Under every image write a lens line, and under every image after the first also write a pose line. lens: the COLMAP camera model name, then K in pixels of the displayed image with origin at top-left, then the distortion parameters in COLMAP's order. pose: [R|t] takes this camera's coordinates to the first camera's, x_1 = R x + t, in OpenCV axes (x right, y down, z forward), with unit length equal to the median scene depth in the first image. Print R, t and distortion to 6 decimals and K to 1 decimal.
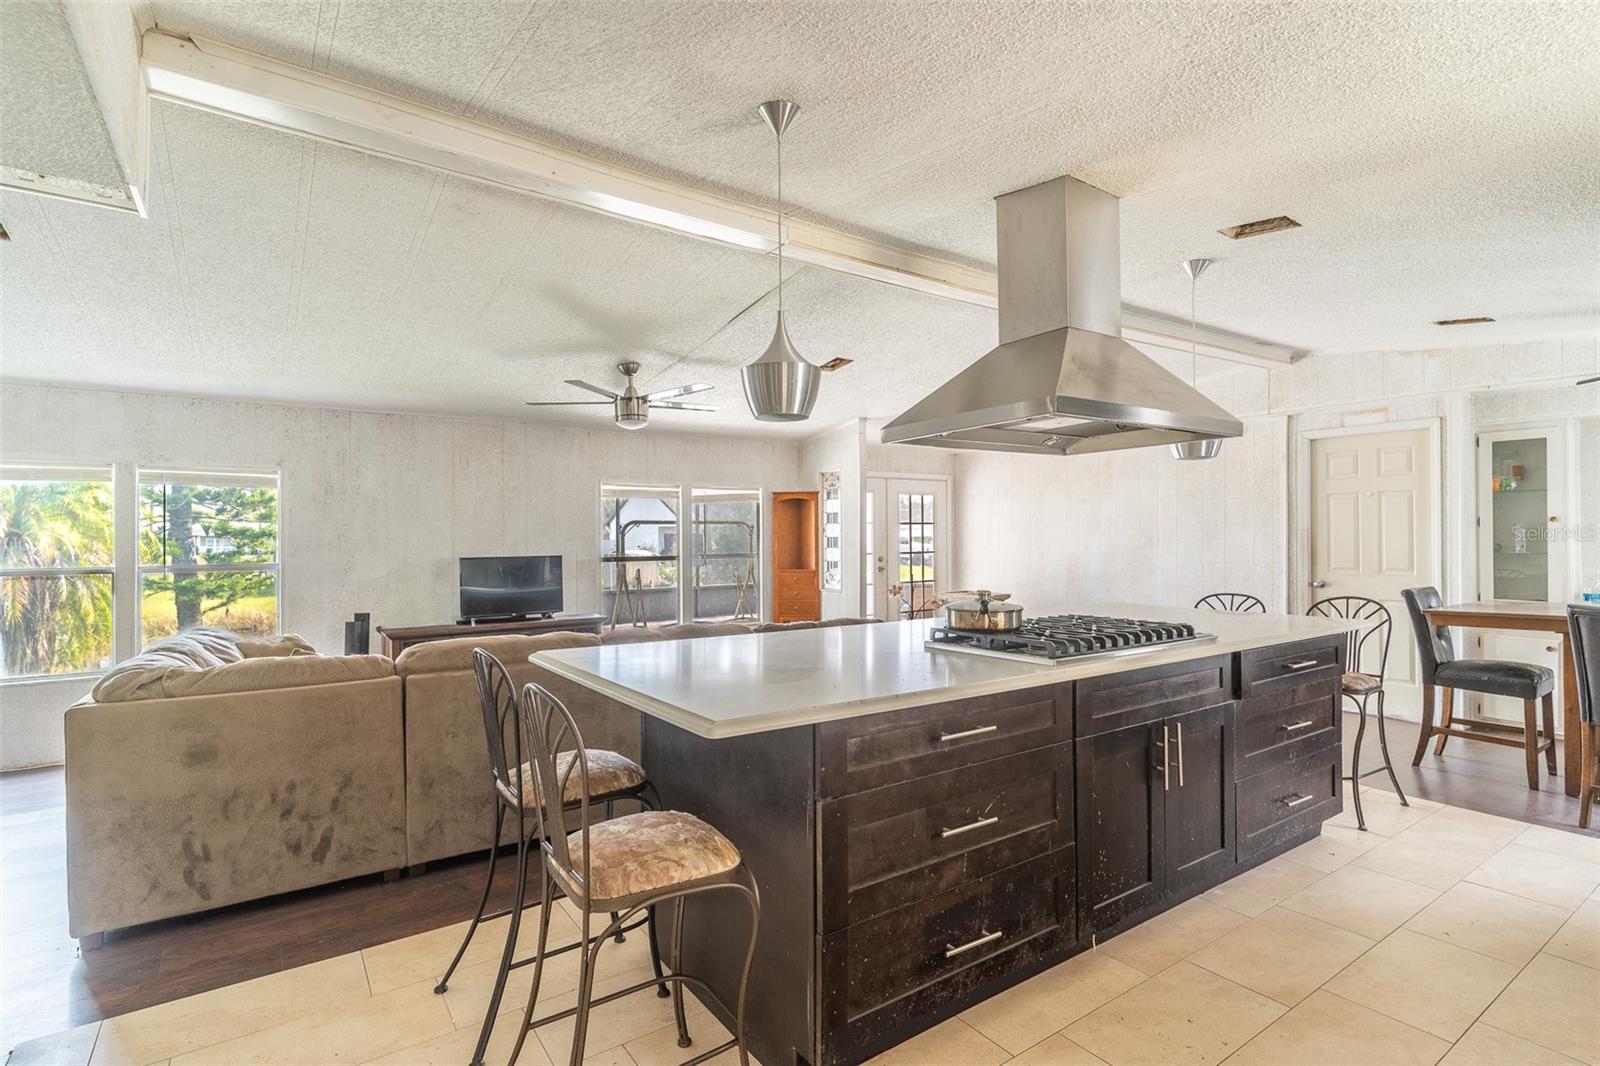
lens RADIAL K [[770.6, 0, 795.8], [0, 770.6, 537.3], [0, 0, 1]] dist [0.001142, -0.000094]
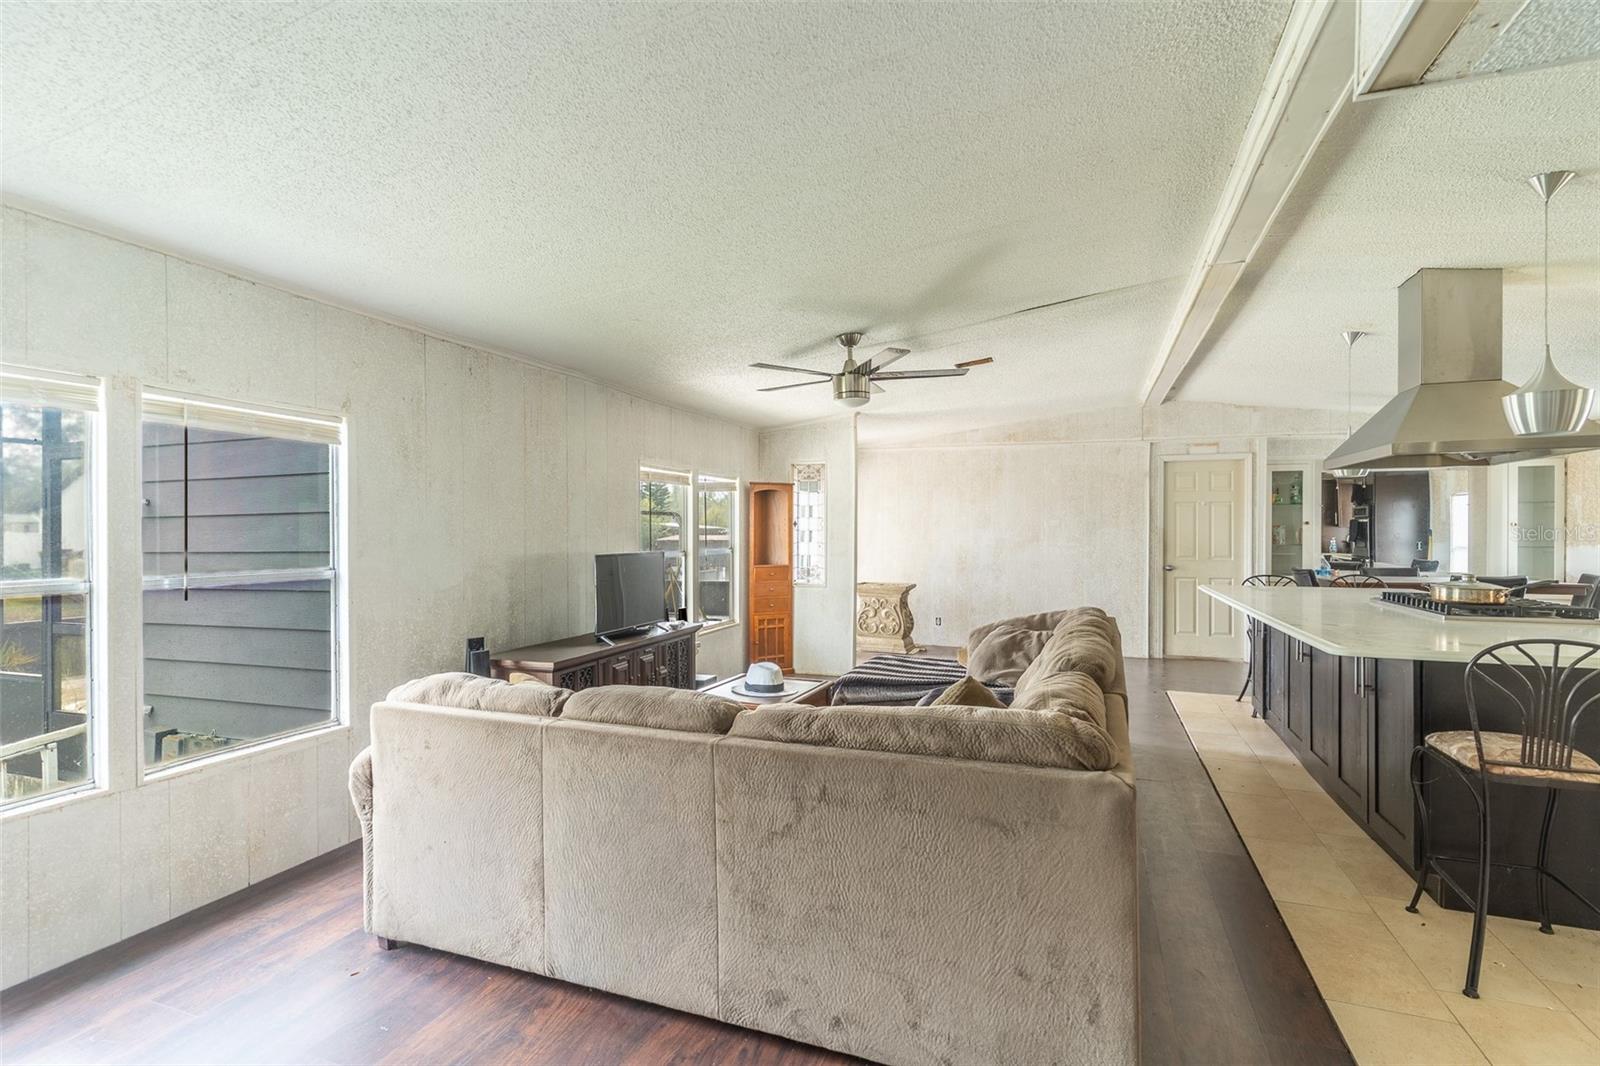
lens RADIAL K [[770.6, 0, 797.0], [0, 770.6, 534.2], [0, 0, 1]] dist [0.001142, -0.000094]
pose [[0.823864, 0.005533, 0.566760, -0.648239], [-0.006952, 0.999976, 0.000344, 0.004291], [-0.566745, -0.004223, 0.823883, 0.259516]]
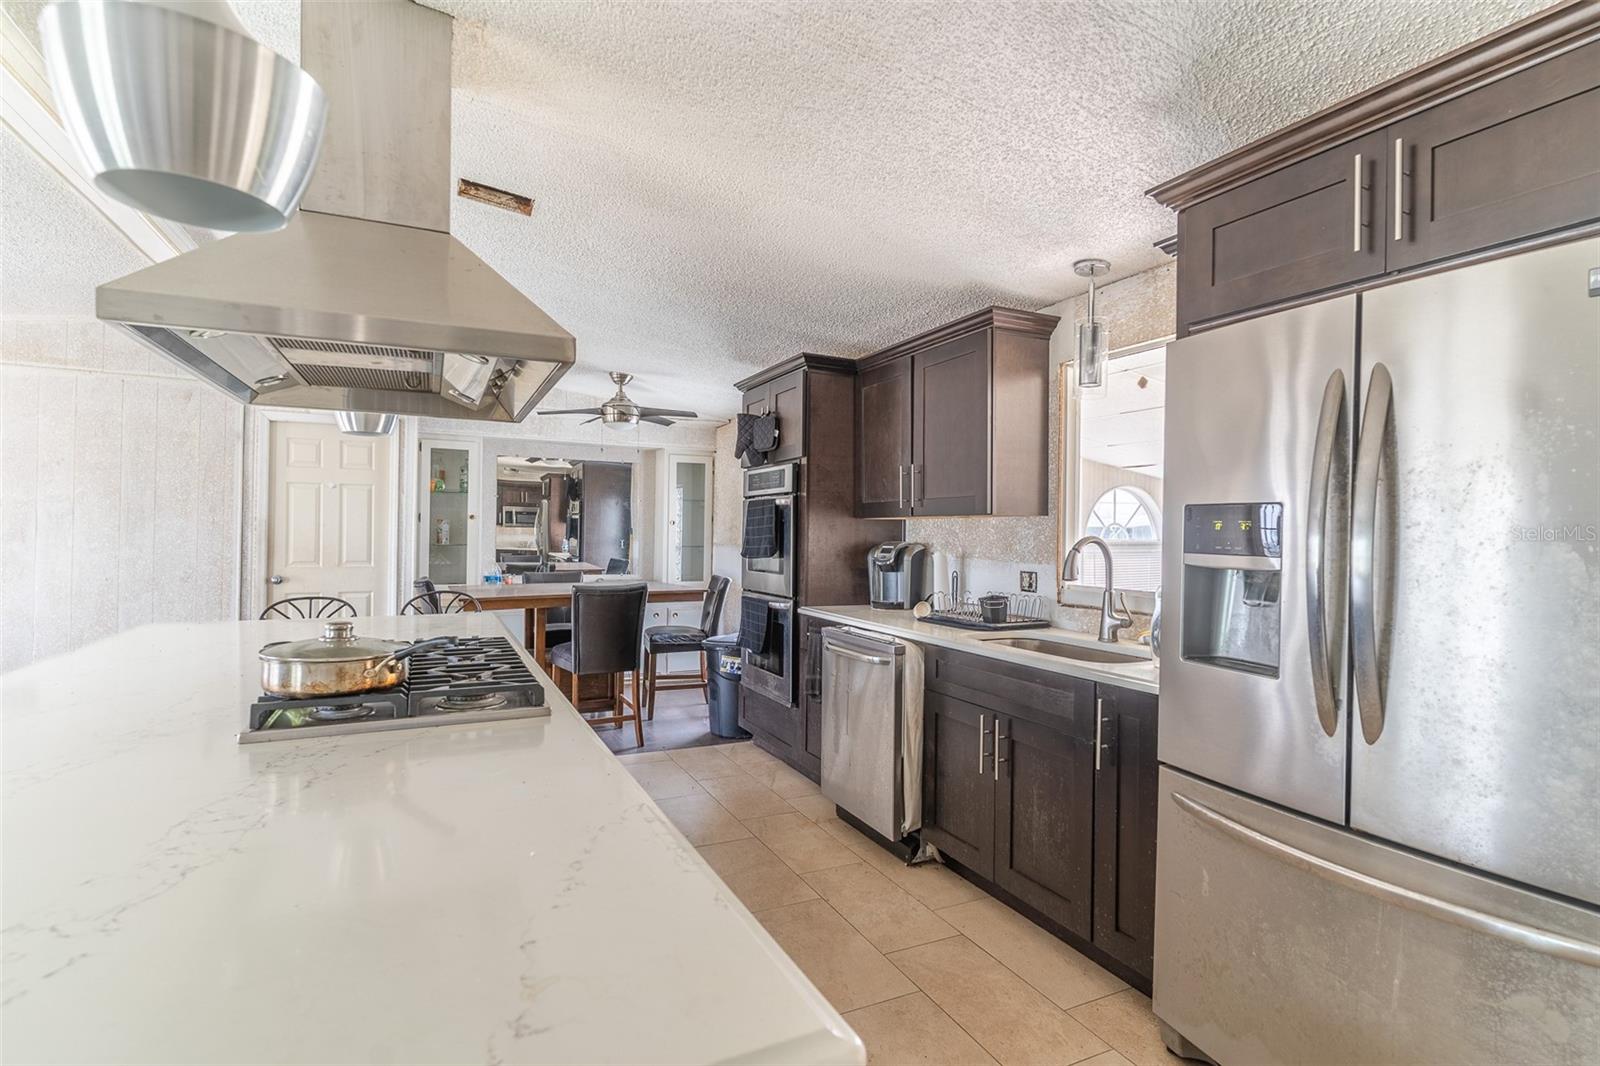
lens RADIAL K [[770.6, 0, 798.8], [0, 770.6, 531.4], [0, 0, 1]] dist [0.001142, -0.000094]
pose [[0.133681, 0.010908, 0.990964, -0.129658], [-0.007293, 0.999923, -0.010023, 0.006089], [-0.990998, -0.005887, 0.133751, 0.284293]]
